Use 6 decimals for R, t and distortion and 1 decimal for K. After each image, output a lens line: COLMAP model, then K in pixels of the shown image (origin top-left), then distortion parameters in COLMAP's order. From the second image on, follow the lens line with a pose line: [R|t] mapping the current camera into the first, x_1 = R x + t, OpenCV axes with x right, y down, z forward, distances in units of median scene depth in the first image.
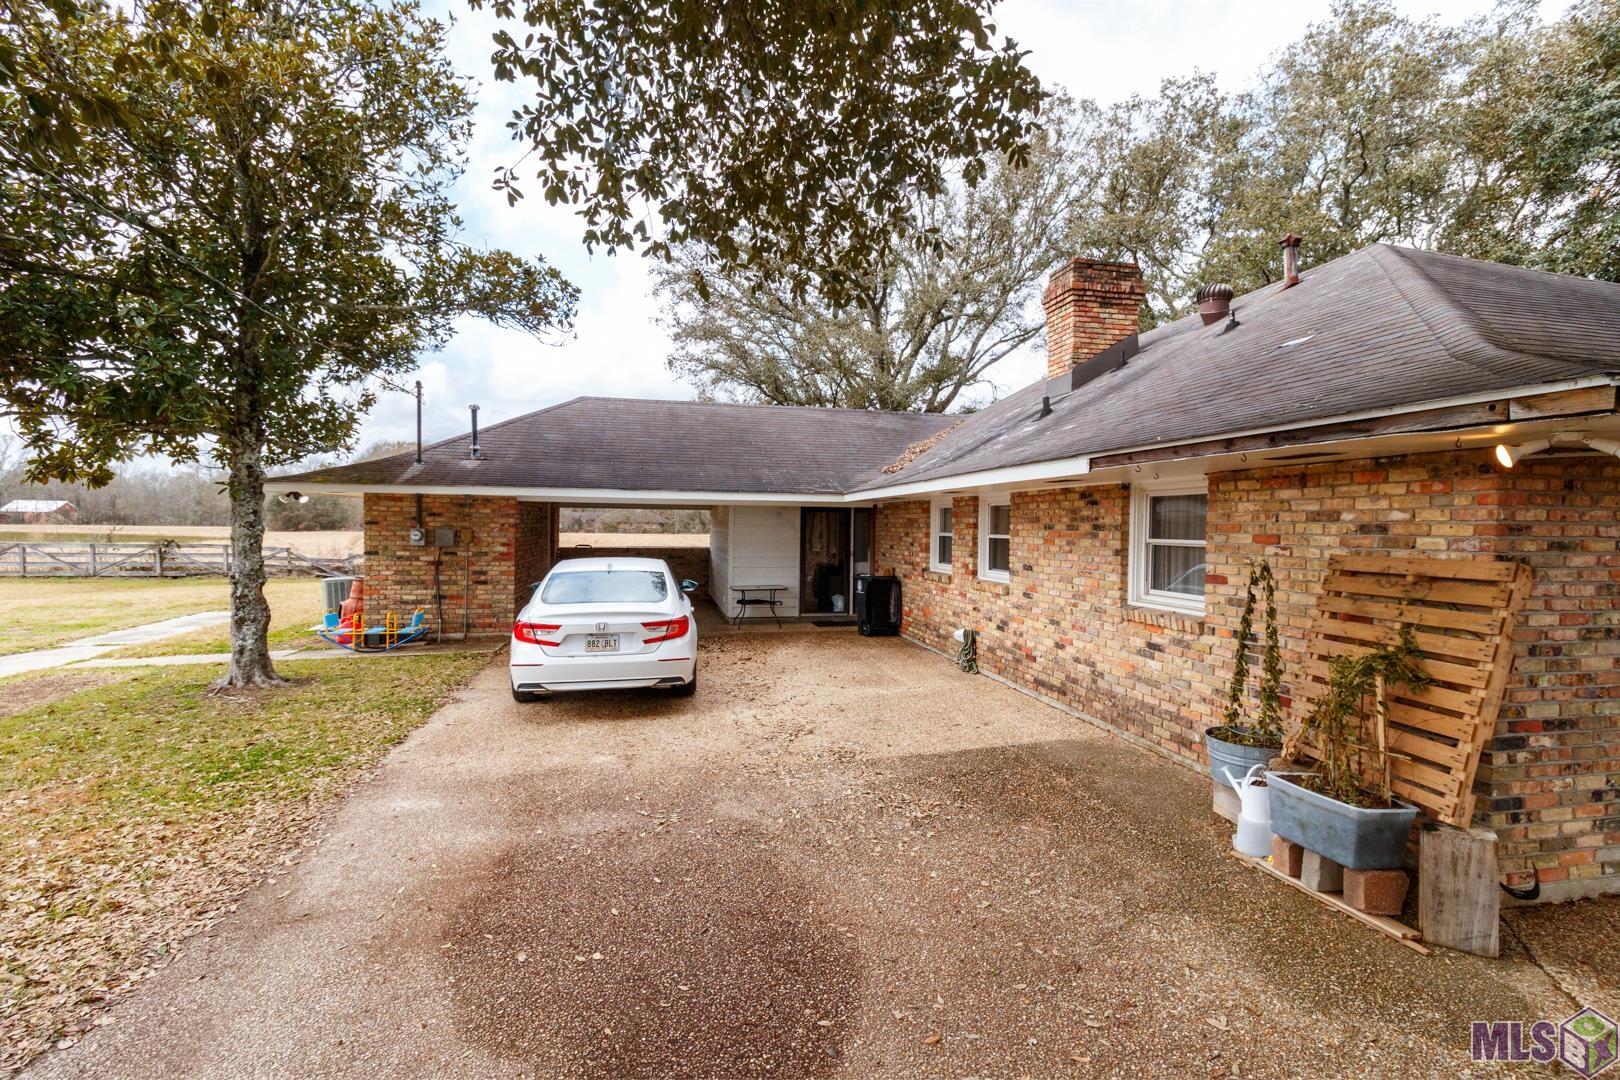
lens RADIAL K [[746.8, 0, 826.6], [0, 746.8, 529.0], [0, 0, 1]] dist [-0.000175, 0.000767]
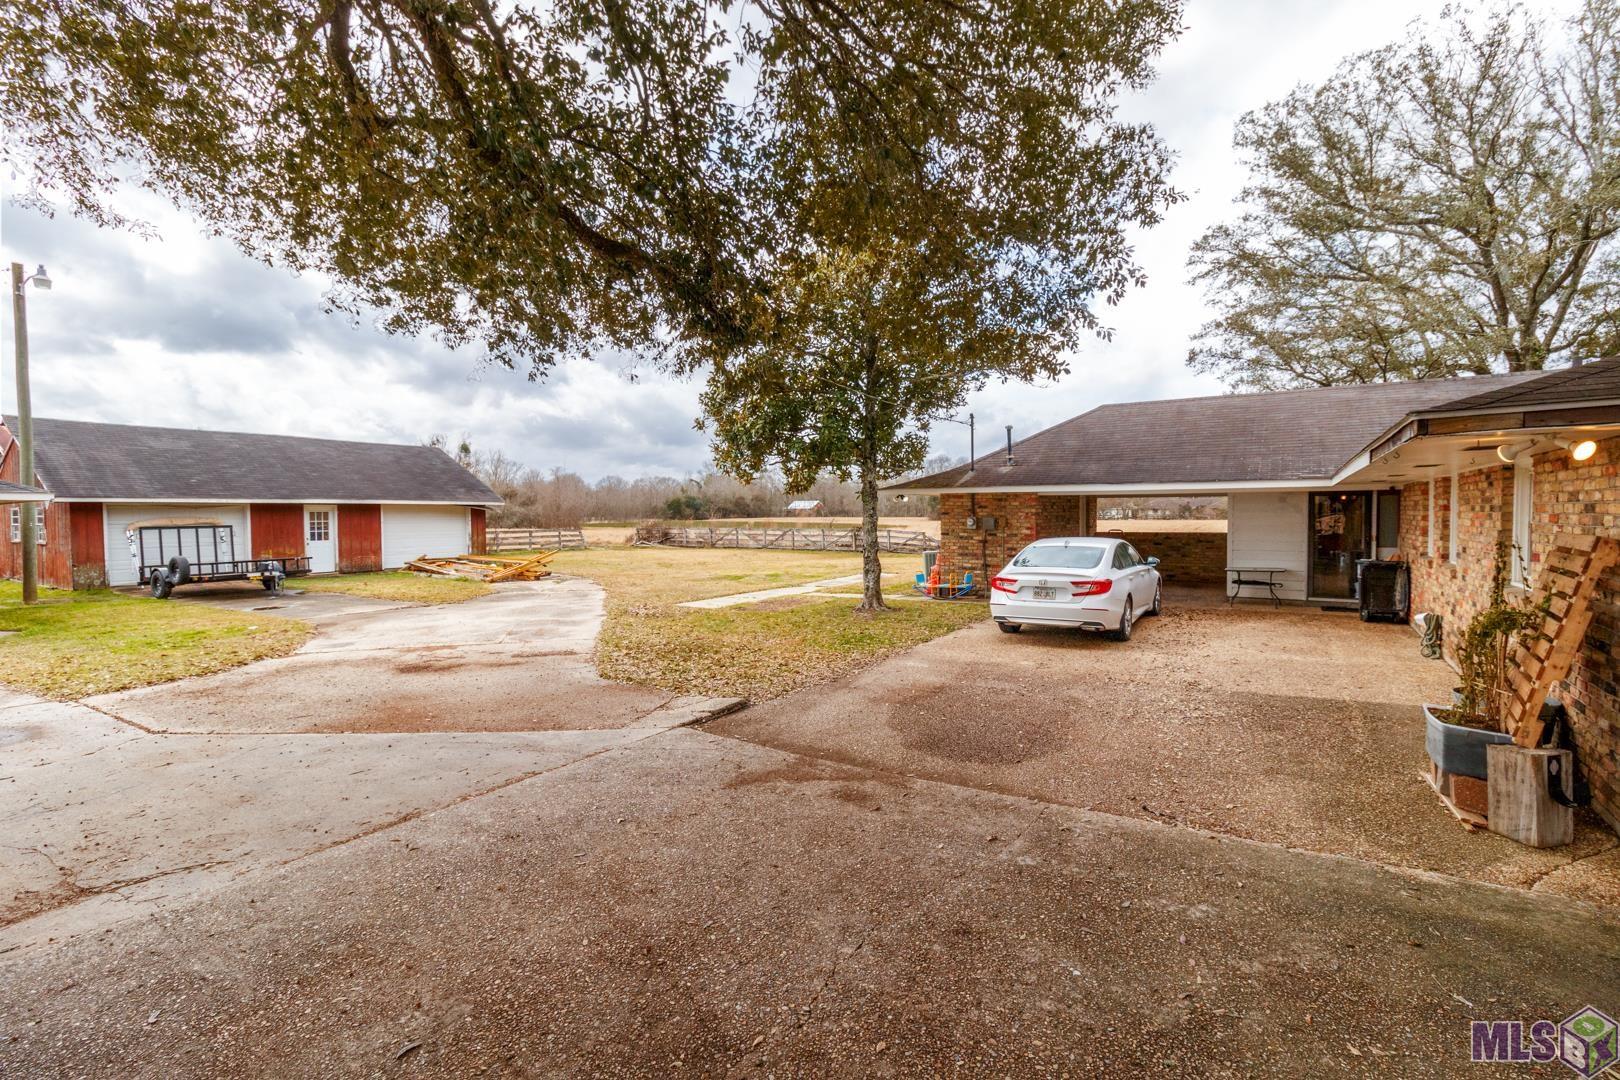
lens RADIAL K [[746.8, 0, 826.6], [0, 746.8, 529.0], [0, 0, 1]] dist [-0.000175, 0.000767]
pose [[0.707312, 0.000335, -0.706902, 0.287418], [0.011409, 0.999864, 0.011889, 0.002071], [0.706810, -0.016475, 0.707212, -0.224481]]
